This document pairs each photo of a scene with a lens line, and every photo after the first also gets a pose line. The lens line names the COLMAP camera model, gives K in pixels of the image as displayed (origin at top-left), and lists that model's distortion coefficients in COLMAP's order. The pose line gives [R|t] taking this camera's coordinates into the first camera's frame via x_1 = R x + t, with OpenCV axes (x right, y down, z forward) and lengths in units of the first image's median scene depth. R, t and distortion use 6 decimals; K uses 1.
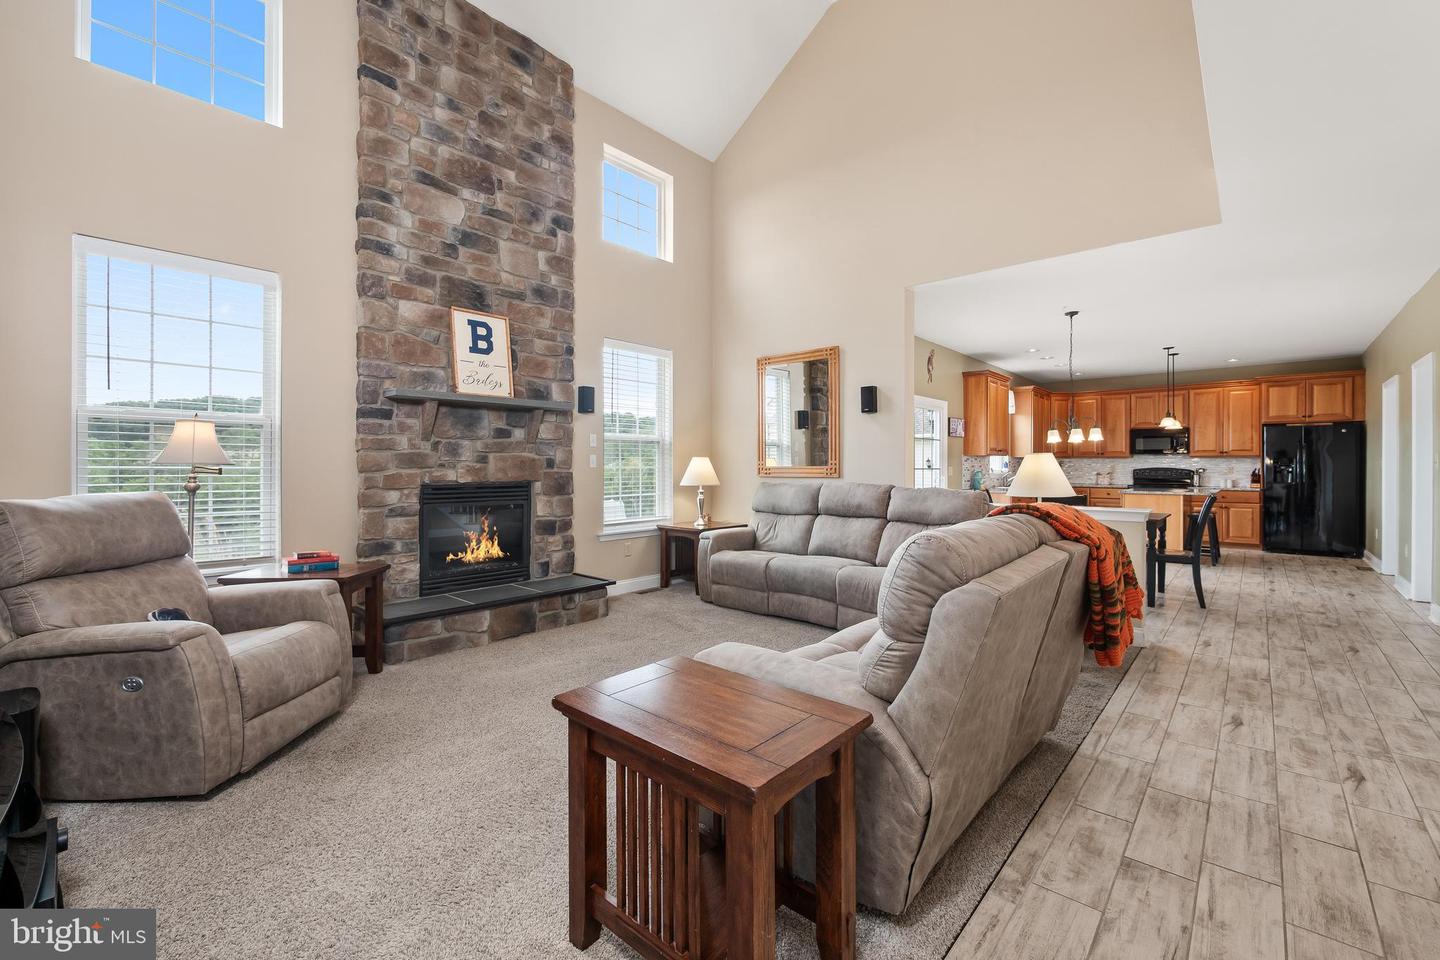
lens RADIAL K [[612.4, 0, 712.5], [0, 612.4, 462.5], [0, 0, 1]] dist [-0.002468, 0.000096]
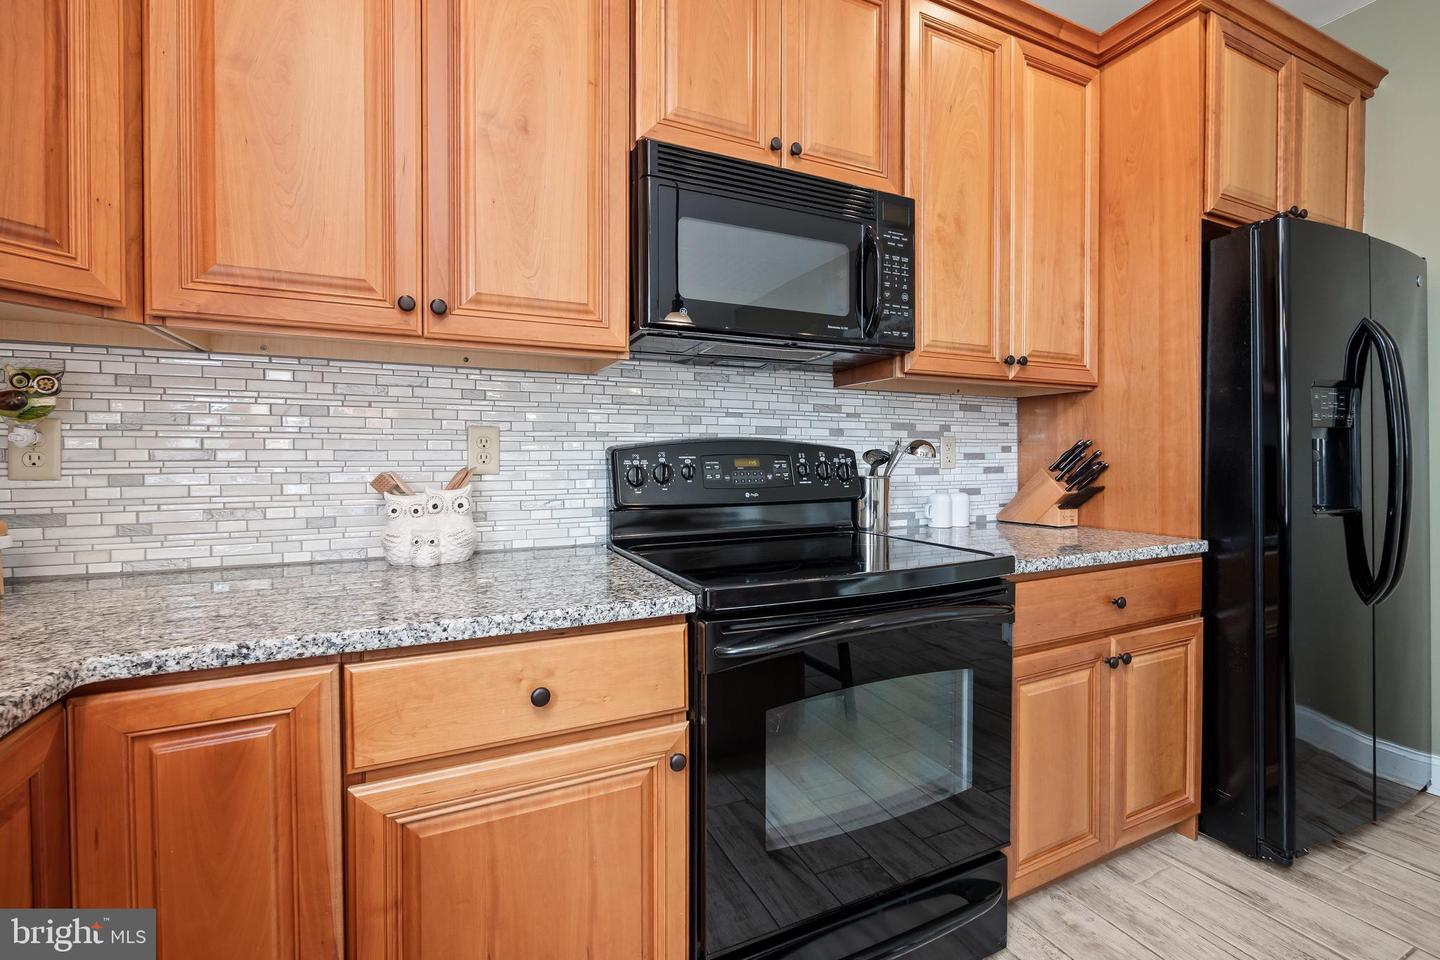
lens RADIAL K [[612.4, 0, 712.5], [0, 612.4, 462.5], [0, 0, 1]] dist [-0.002468, 0.000096]
pose [[0.401327, -0.010938, 0.915869, 0.642549], [0.003254, 0.999939, 0.010516, 0.014548], [-0.915929, -0.001240, 0.401339, 1.055883]]
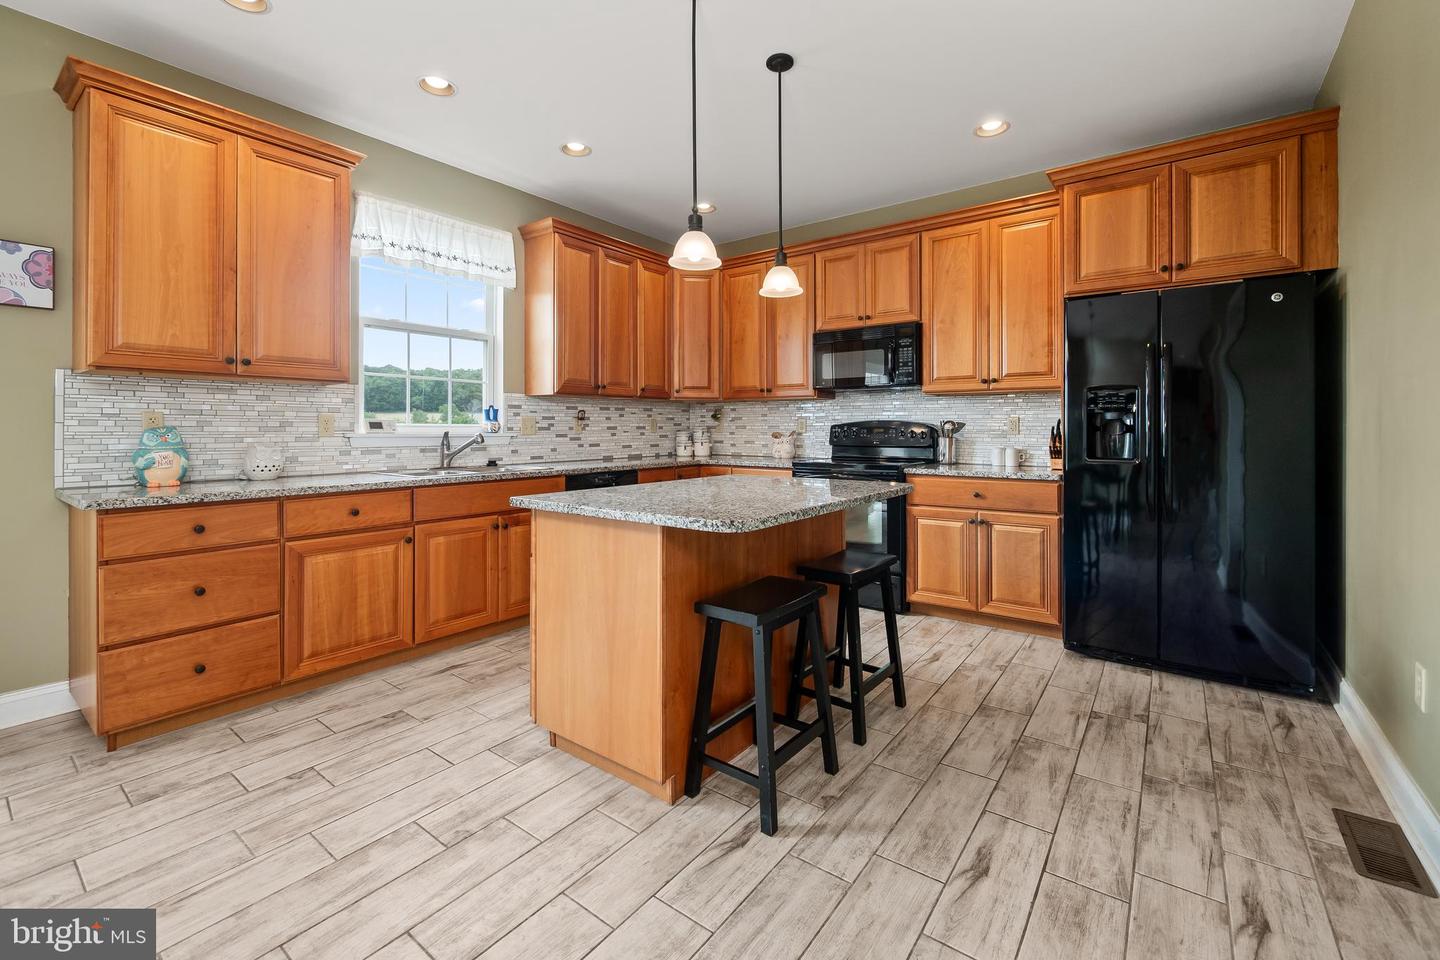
lens RADIAL K [[602.7, 0, 718.3], [0, 602.7, 427.7], [0, 0, 1]] dist [-0.005367, 0.000402]
pose [[0.996917, -0.003530, 0.078387, 0.657072], [0.003363, 0.999992, 0.002262, 0.012891], [-0.078394, -0.001991, 0.996920, 0.649692]]
